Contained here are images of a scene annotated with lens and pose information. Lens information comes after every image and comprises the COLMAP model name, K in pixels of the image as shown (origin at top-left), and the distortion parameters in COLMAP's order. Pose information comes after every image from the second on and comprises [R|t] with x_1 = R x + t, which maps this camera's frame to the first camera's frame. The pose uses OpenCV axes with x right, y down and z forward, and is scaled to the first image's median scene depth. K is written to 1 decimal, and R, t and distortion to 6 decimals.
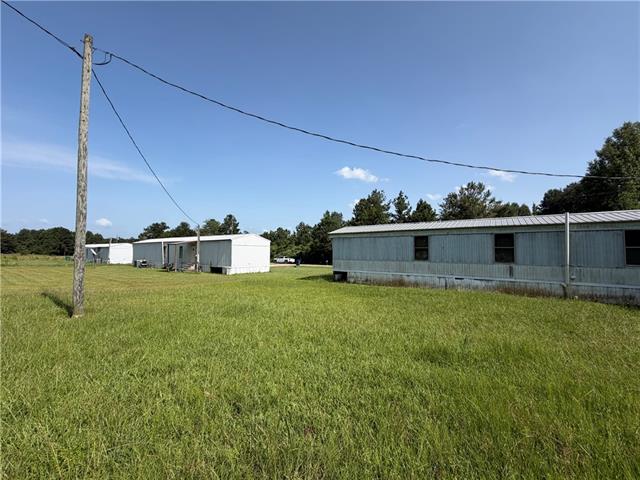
lens RADIAL K [[254.8, 0, 320.0], [0, 254.8, 240.0], [0, 0, 1]] dist [0.000171, 0.000041]
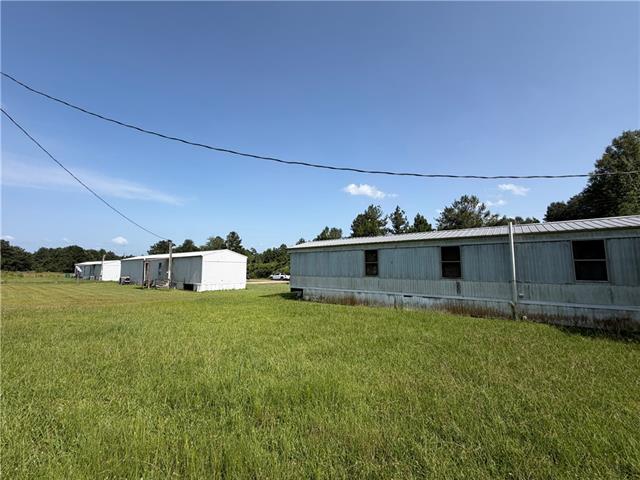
lens RADIAL K [[254.8, 0, 320.0], [0, 254.8, 240.0], [0, 0, 1]] dist [0.000171, 0.000041]
pose [[0.999112, -0.008296, -0.041316, 0.138635], [0.005587, 0.997853, -0.065254, 0.004305], [0.041769, 0.064965, 0.997013, 0.031199]]
